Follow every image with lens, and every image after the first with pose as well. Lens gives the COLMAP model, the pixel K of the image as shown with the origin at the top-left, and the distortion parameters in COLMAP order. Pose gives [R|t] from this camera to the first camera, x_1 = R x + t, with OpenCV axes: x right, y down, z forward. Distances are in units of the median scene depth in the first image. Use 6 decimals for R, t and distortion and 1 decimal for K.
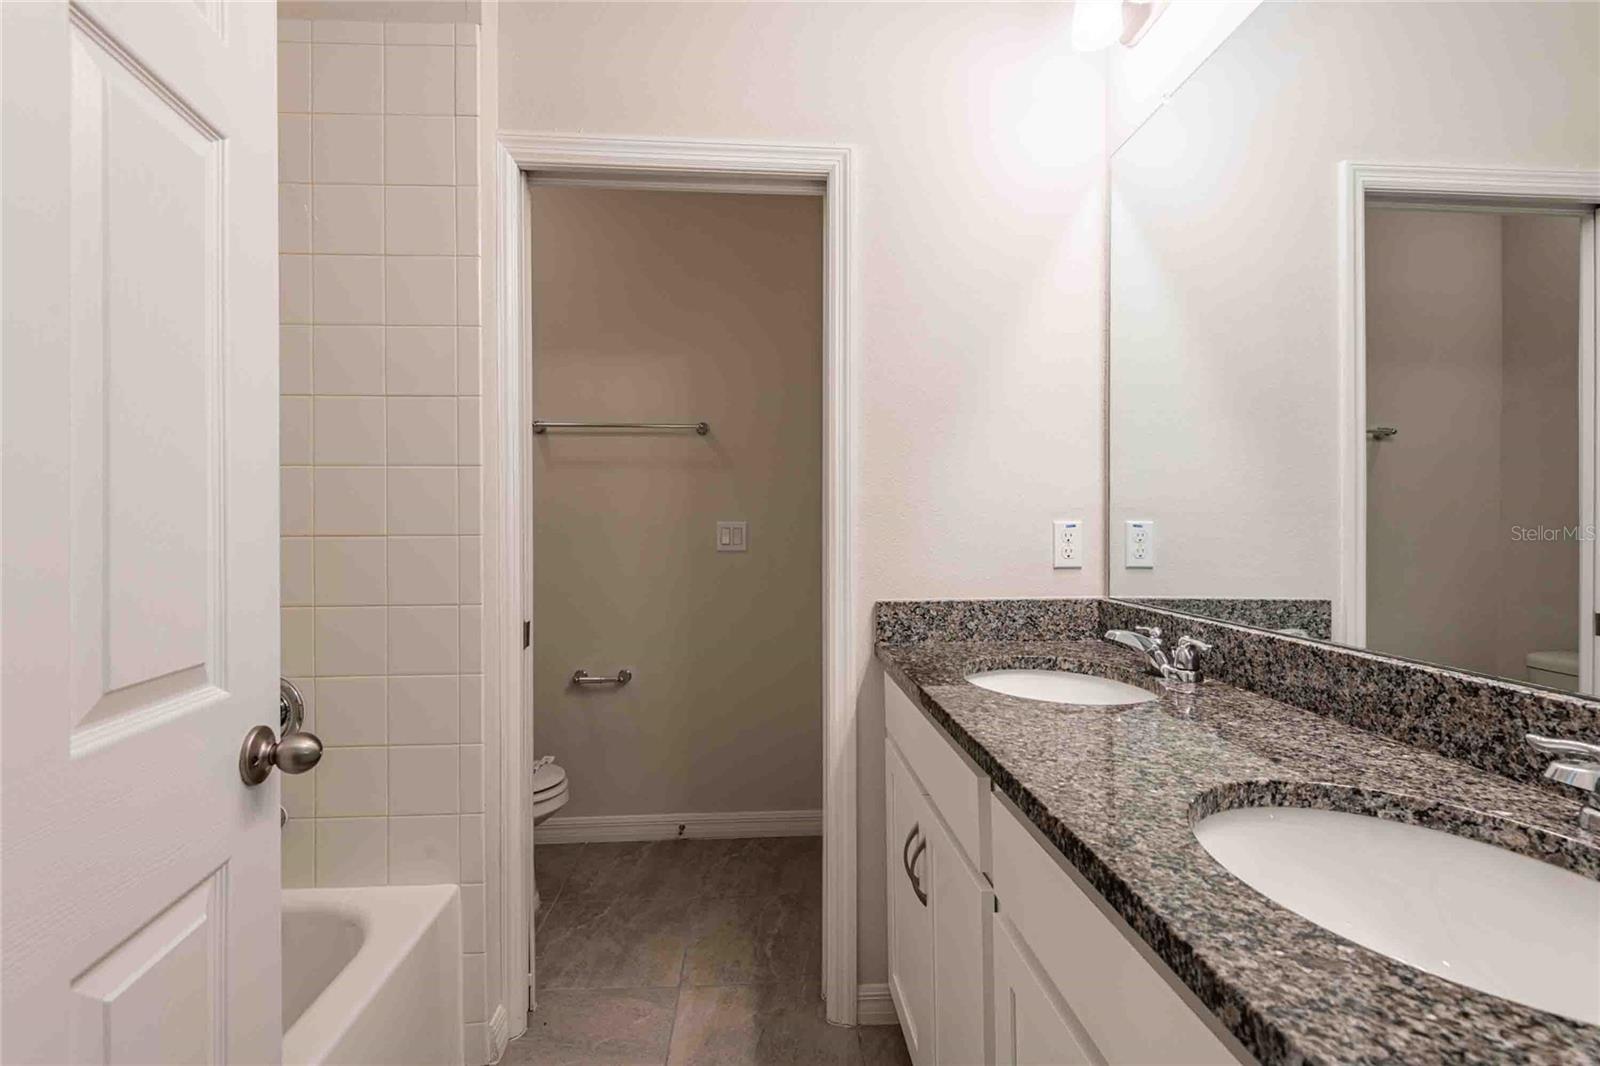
lens RADIAL K [[735.4, 0, 808.8], [0, 735.4, 525.7], [0, 0, 1]] dist [0.026177, -0.016122]
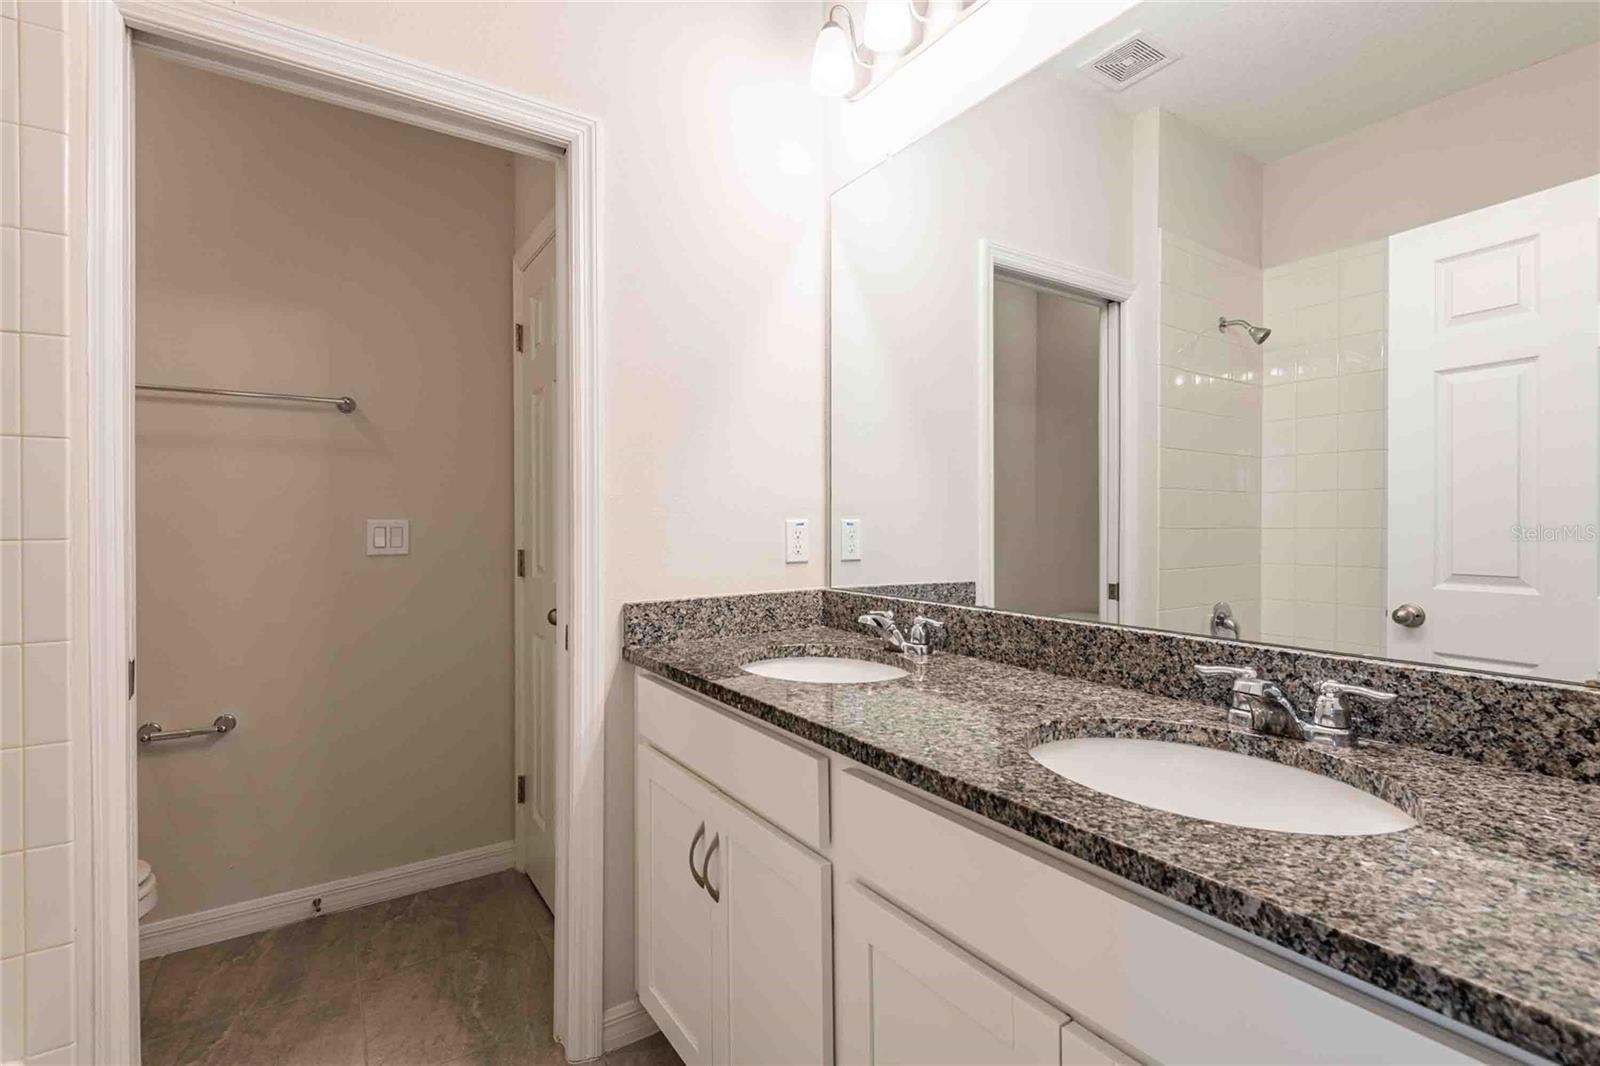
lens RADIAL K [[735.4, 0, 817.5], [0, 735.4, 522.9], [0, 0, 1]] dist [0.026177, -0.016122]
pose [[0.861827, -0.000743, 0.507201, -0.182442], [0.001585, 0.999998, -0.001229, 0.000100], [-0.507199, 0.001863, 0.861827, 0.050173]]
